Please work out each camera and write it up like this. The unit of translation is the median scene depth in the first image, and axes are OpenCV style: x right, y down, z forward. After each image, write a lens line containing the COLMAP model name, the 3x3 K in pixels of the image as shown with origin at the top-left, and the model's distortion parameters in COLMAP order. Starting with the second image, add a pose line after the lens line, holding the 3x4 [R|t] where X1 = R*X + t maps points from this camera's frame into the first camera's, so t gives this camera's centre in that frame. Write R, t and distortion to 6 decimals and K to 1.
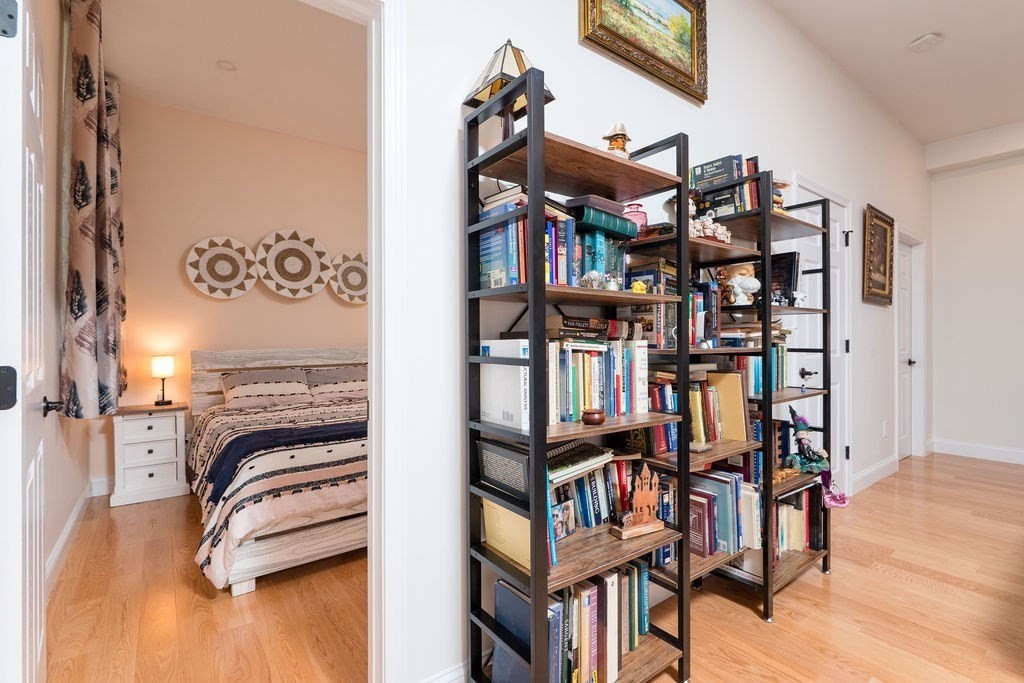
lens RADIAL K [[467.4, 0, 514.8], [0, 467.4, 329.5], [0, 0, 1]] dist [-0.000318, 0.000555]
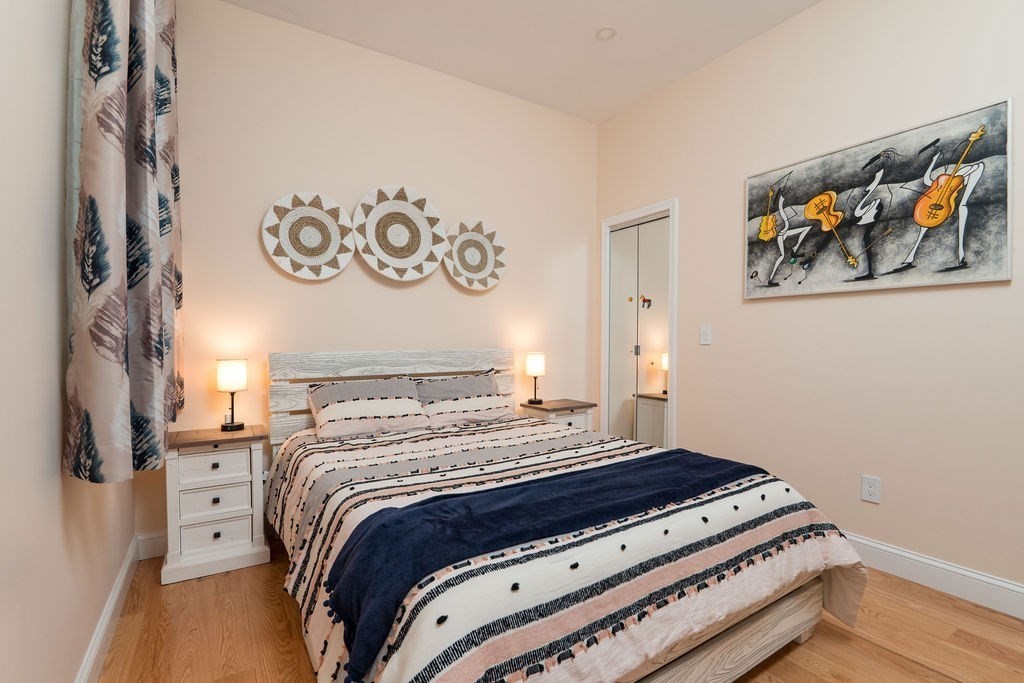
lens RADIAL K [[470.0, 0, 513.6], [0, 470.0, 335.9], [0, 0, 1]] dist [-0.000763, -0.006005]
pose [[0.996482, 0.006763, -0.083539, -0.262164], [-0.006010, 0.999939, 0.009256, 0.011628], [0.083596, -0.008721, 0.996462, 0.320835]]
